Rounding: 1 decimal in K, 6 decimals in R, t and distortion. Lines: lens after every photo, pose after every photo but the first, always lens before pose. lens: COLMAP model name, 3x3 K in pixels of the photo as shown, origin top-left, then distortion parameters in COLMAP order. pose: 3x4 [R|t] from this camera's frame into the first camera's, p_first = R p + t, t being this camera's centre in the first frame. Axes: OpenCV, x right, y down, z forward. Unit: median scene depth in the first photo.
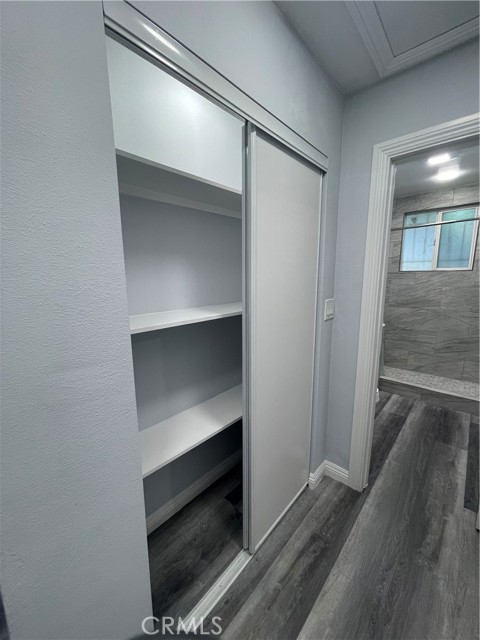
lens RADIAL K [[257.4, 0, 236.6], [0, 257.4, 319.8], [0, 0, 1]] dist [-0.000537, -0.001097]
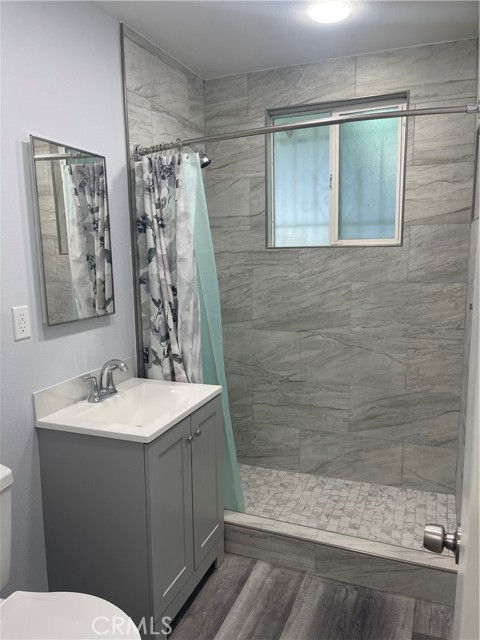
lens RADIAL K [[474.2, 0, 241.6], [0, 474.2, 320.4], [0, 0, 1]] dist [0.028624, -0.014241]
pose [[0.935426, -0.056063, 0.349048, 0.327746], [0.063830, 0.997903, -0.010783, -0.064950], [-0.347712, 0.032366, 0.937043, 0.295069]]
